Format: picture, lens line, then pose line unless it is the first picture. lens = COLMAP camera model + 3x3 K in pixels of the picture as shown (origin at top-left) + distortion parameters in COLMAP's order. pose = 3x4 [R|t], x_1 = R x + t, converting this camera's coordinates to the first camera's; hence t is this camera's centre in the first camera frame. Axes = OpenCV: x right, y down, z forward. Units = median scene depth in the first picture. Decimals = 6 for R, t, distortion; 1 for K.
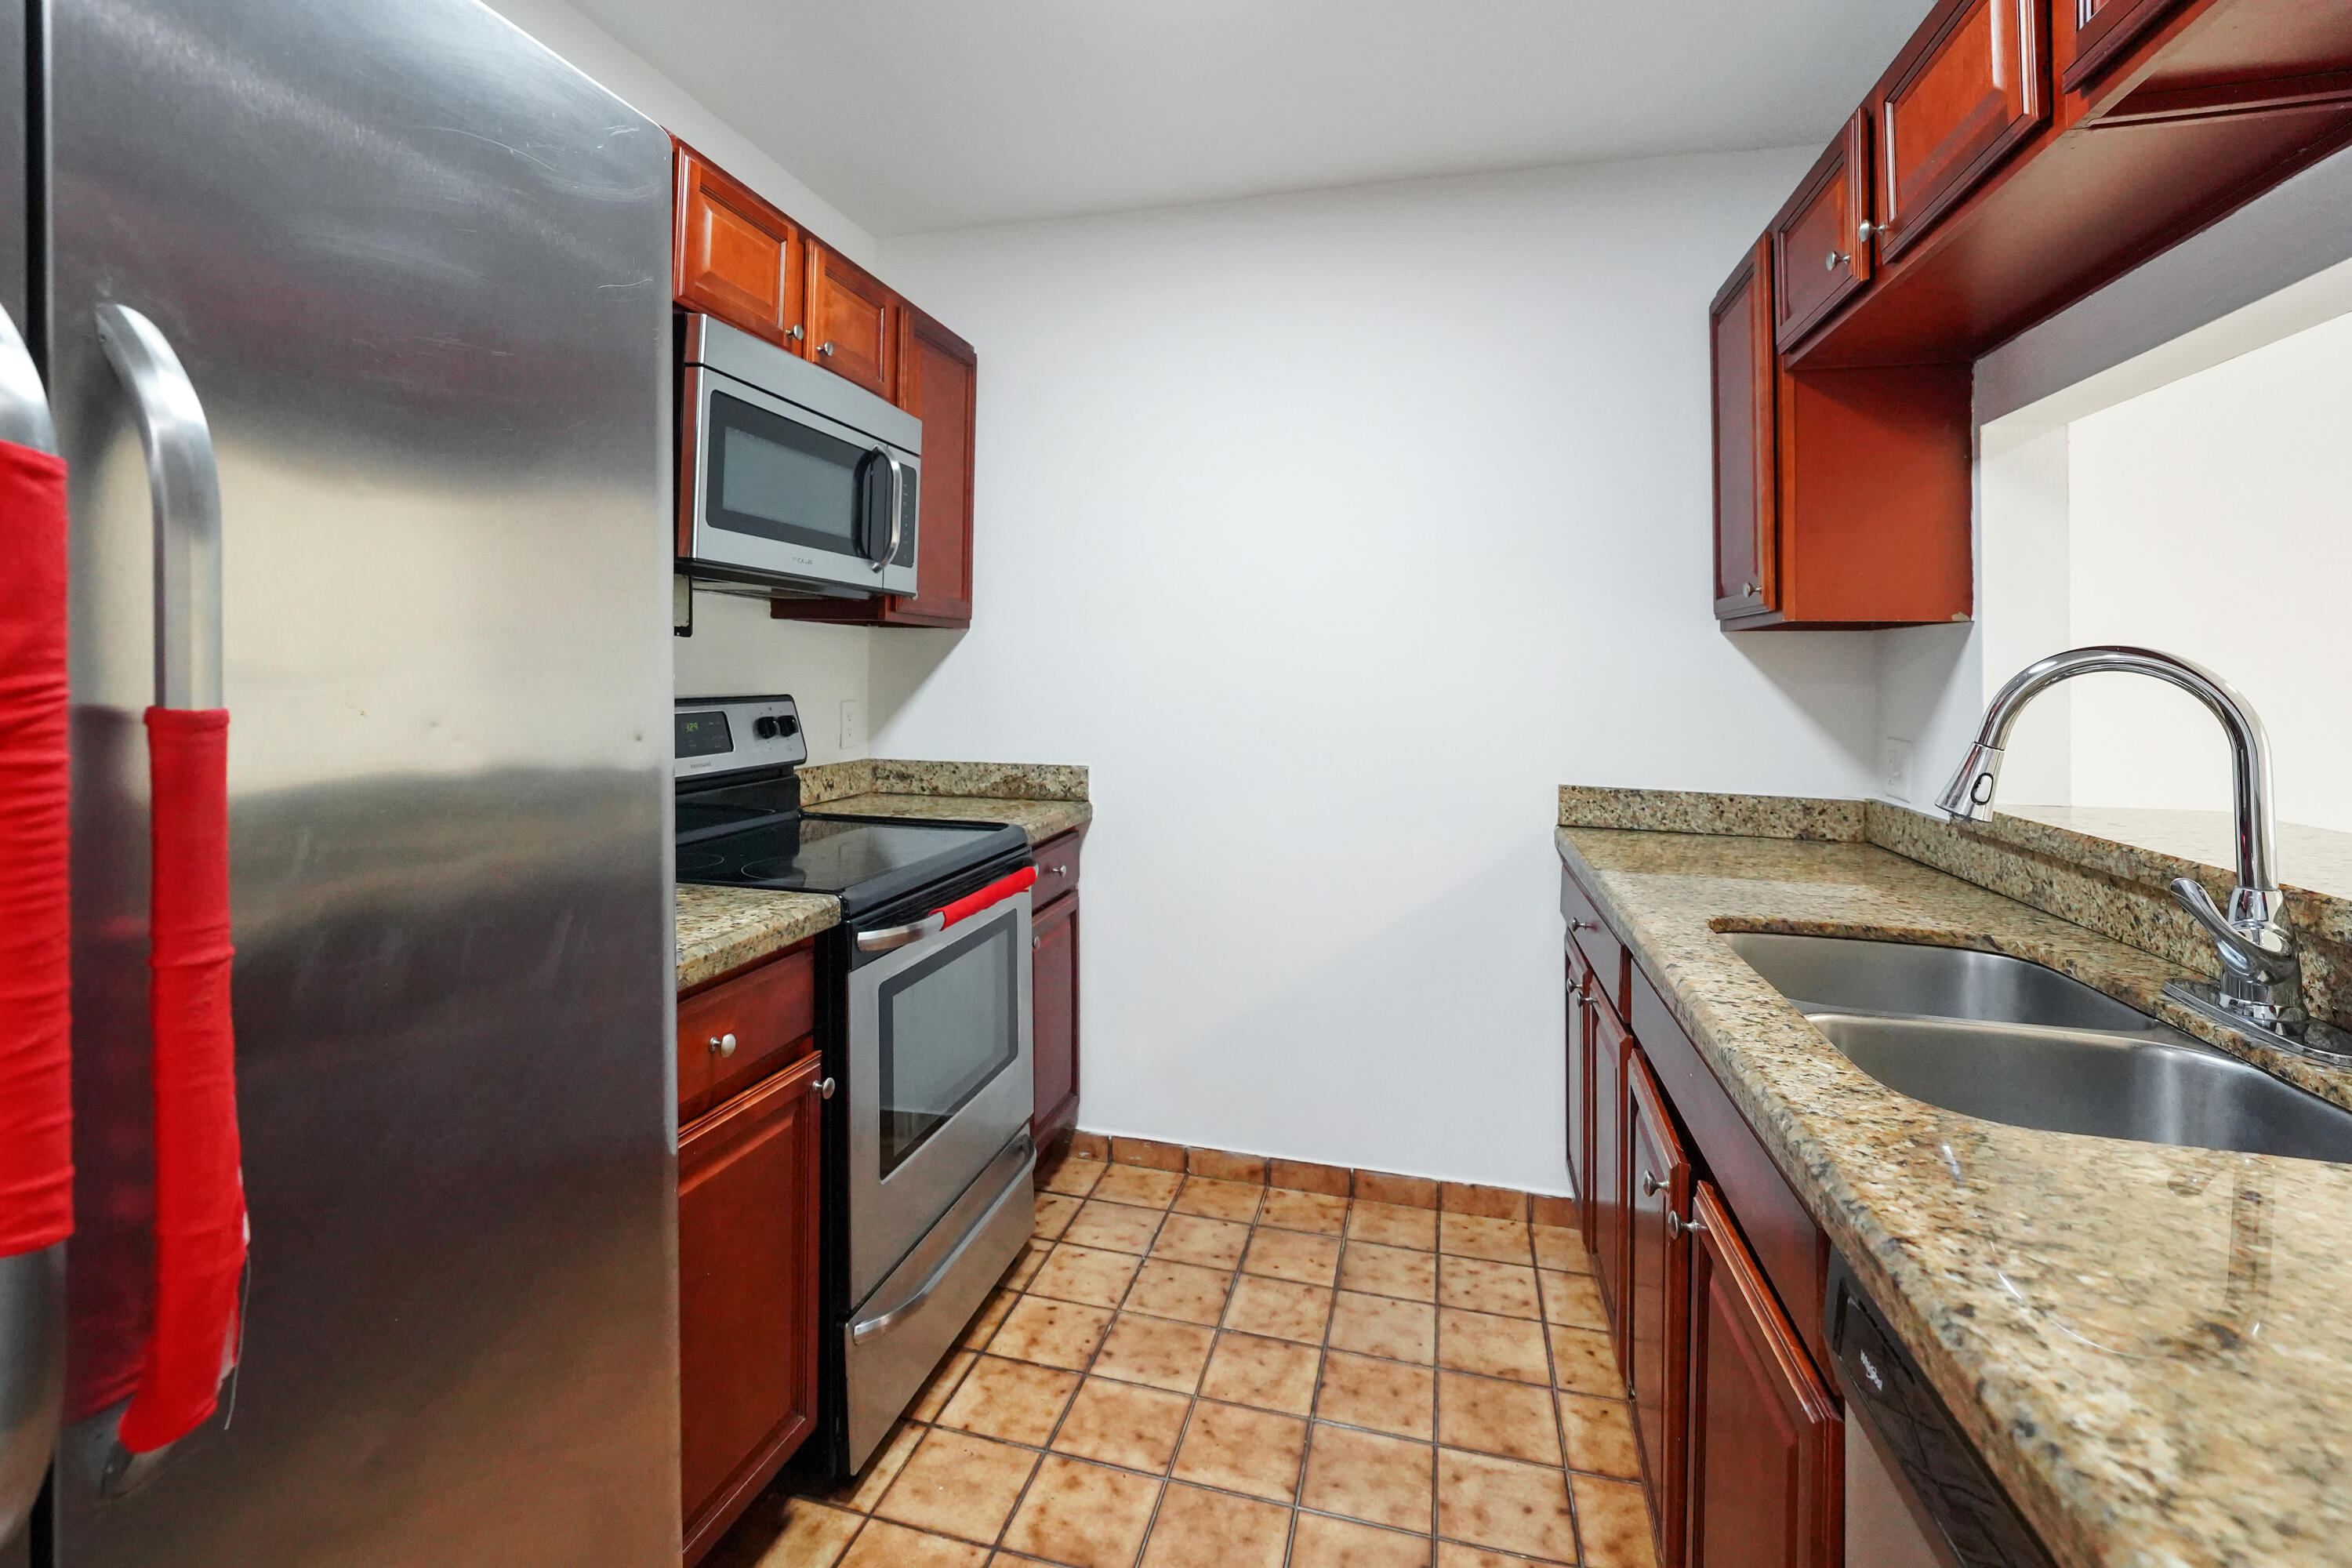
lens RADIAL K [[1072.0, 0, 1132.8], [0, 1072.0, 668.3], [0, 0, 1]] dist [-0.009437, 0.000861]
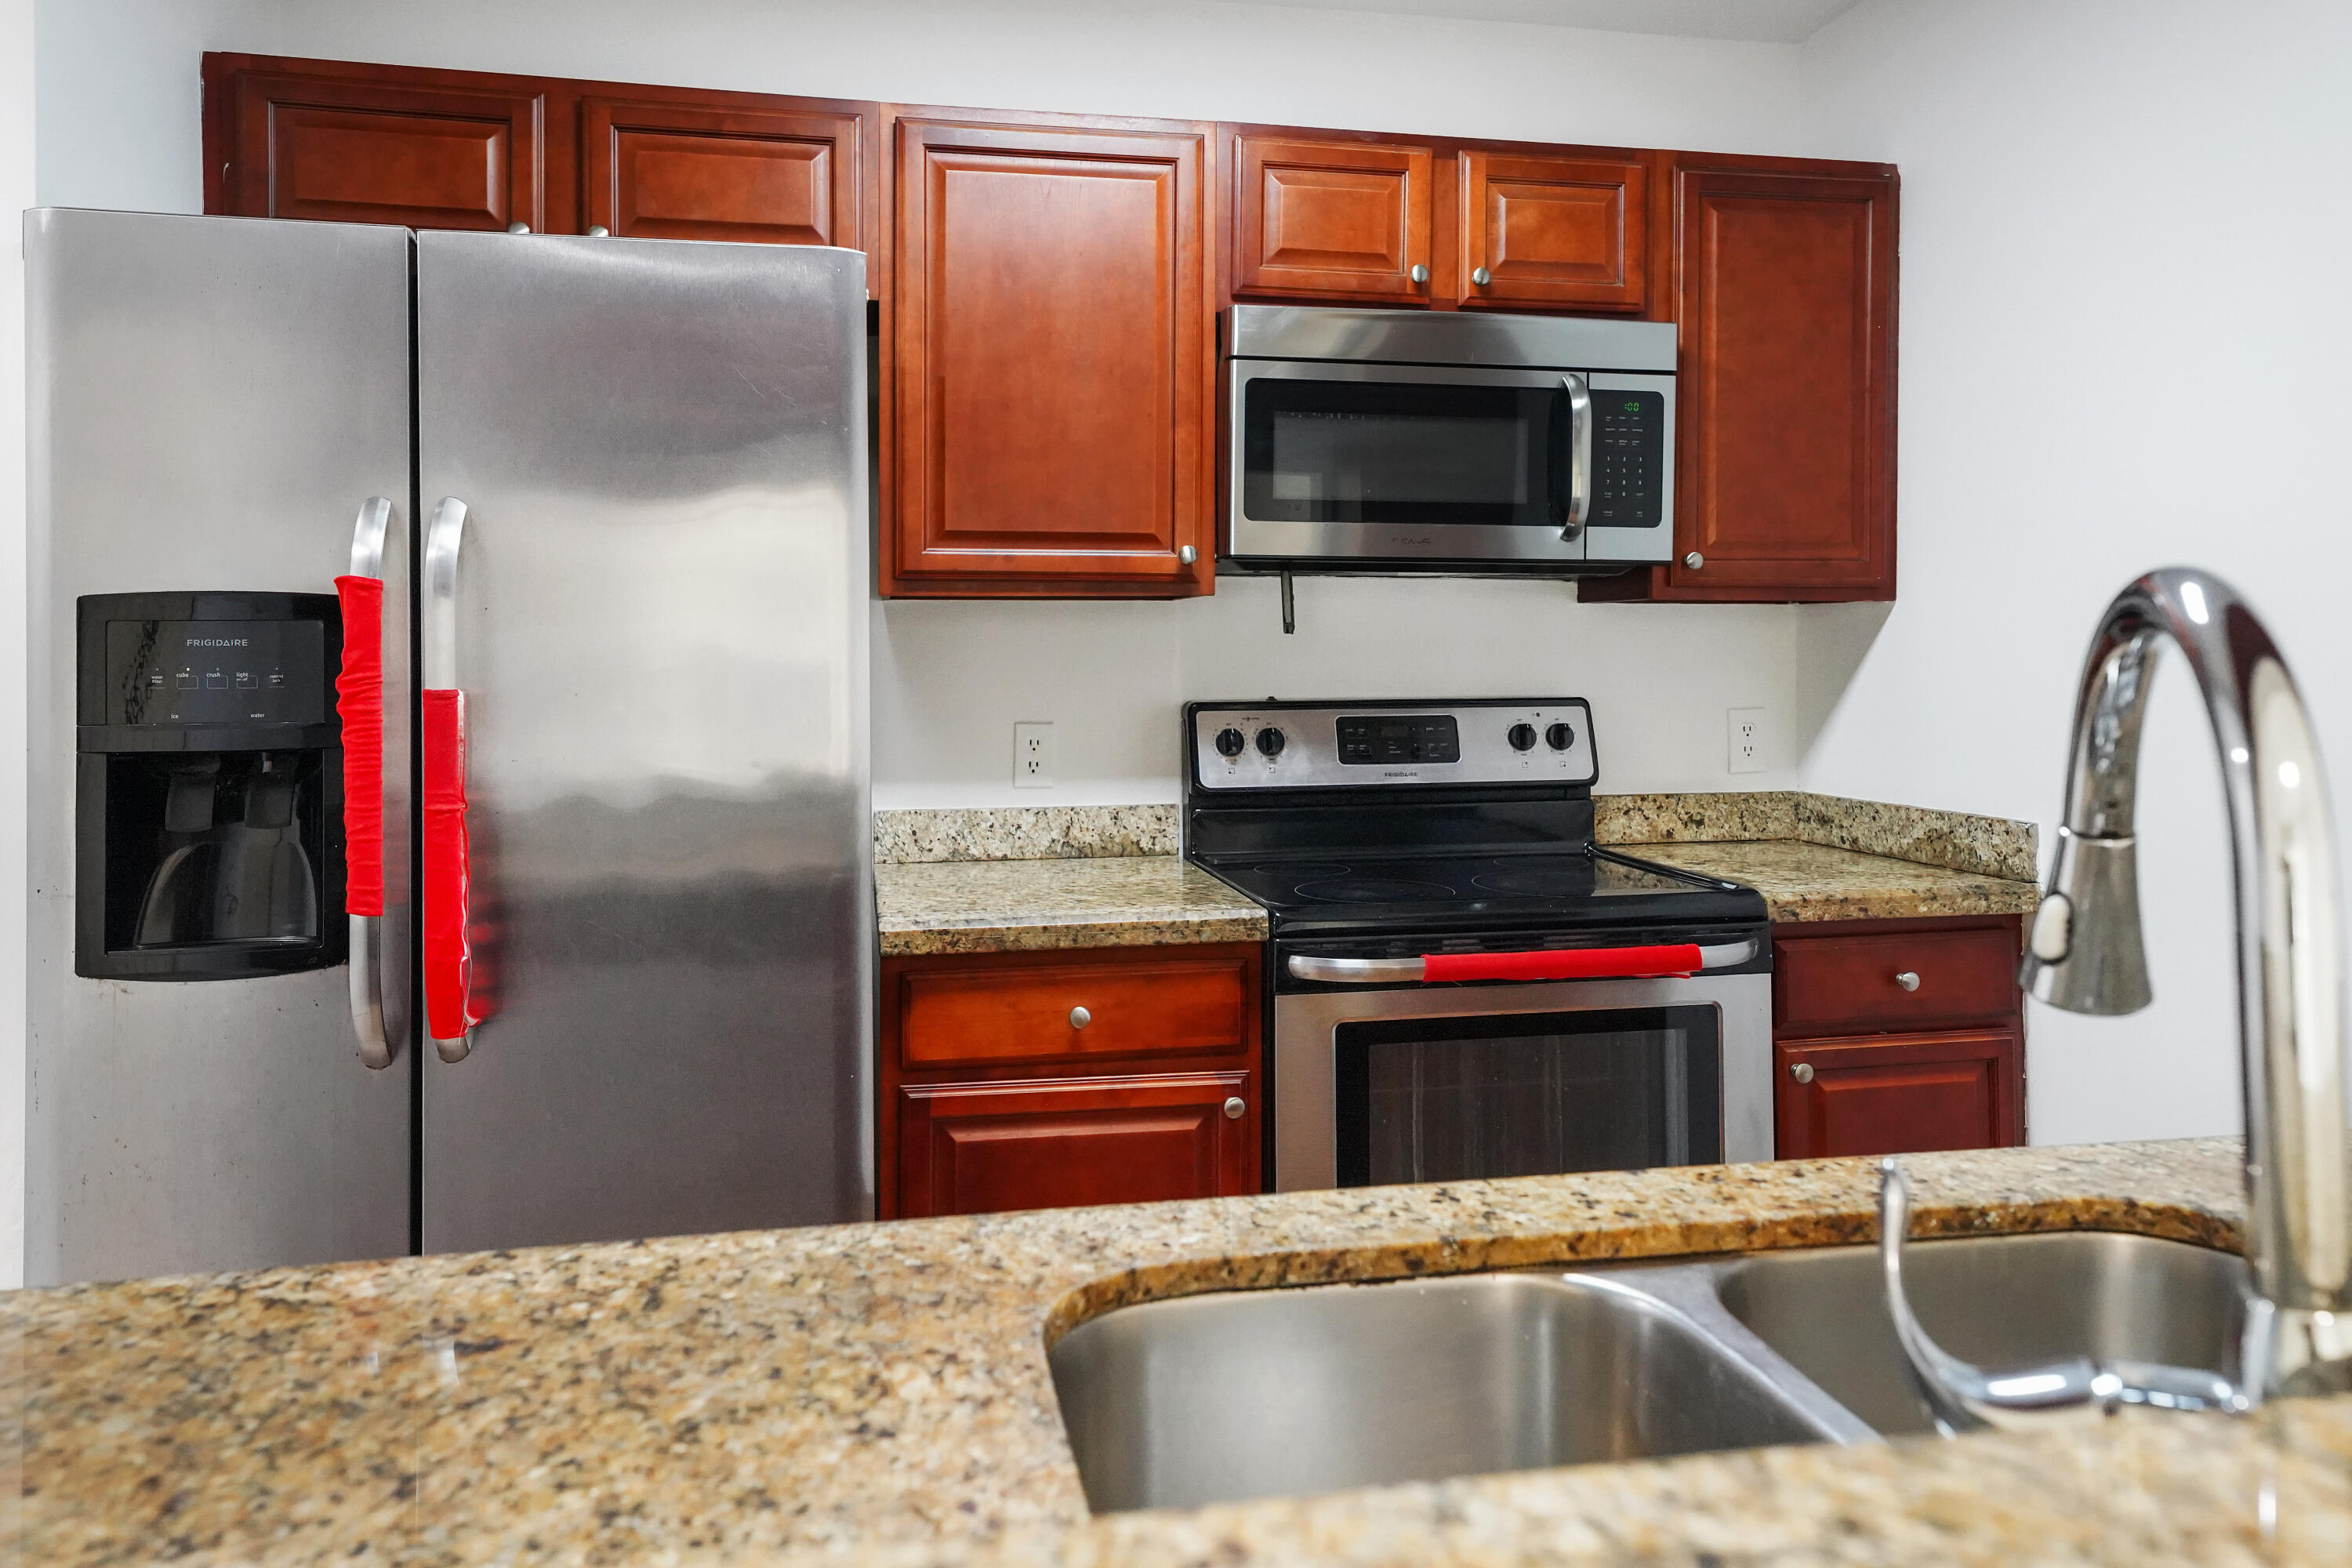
lens RADIAL K [[1582.2, 0, 1214.3], [0, 1582.2, 692.2], [0, 0, 1]] dist [0.005079, 0.000020]
pose [[0.459235, 0.004375, -0.888304, 0.605631], [0.008537, 0.999920, 0.009339, 0.007034], [0.888274, -0.011872, 0.459161, 0.218363]]
